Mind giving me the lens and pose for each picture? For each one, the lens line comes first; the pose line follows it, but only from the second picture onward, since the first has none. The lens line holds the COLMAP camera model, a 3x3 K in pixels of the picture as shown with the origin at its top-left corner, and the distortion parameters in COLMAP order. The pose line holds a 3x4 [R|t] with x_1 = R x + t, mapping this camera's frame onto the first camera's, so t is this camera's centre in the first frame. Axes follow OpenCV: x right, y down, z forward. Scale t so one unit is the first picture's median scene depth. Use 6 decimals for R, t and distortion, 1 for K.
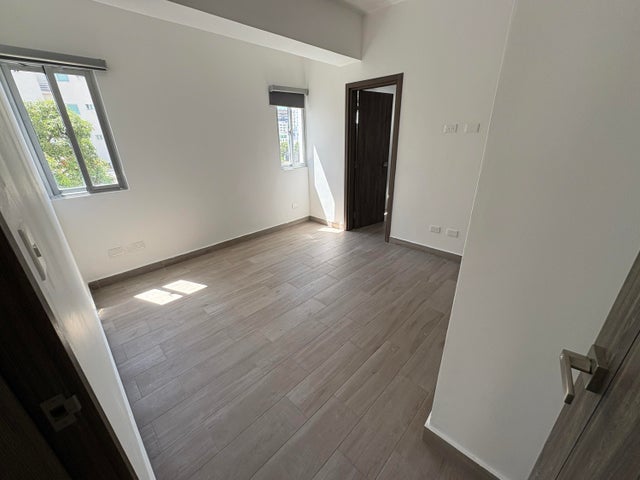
lens RADIAL K [[253.2, 0, 321.0], [0, 253.2, 239.5], [0, 0, 1]] dist [0.001824, 0.000099]
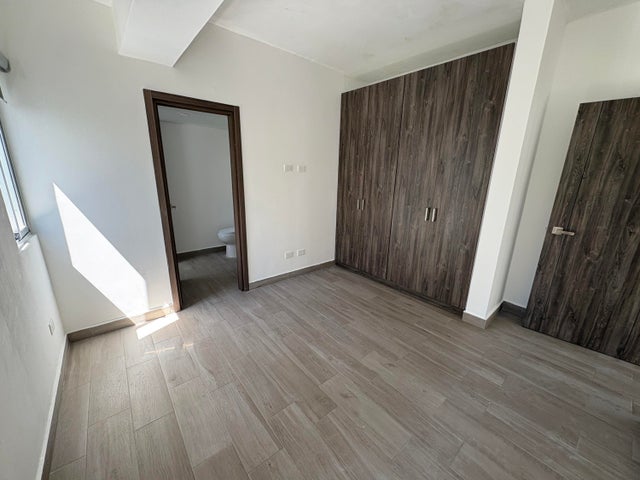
lens RADIAL K [[253.2, 0, 321.0], [0, 253.2, 239.5], [0, 0, 1]] dist [0.001824, 0.000099]
pose [[0.103501, -0.236860, 0.966015, -0.570060], [0.349990, 0.917789, 0.187536, -0.253211], [-0.931018, 0.318686, 0.177891, 0.633894]]
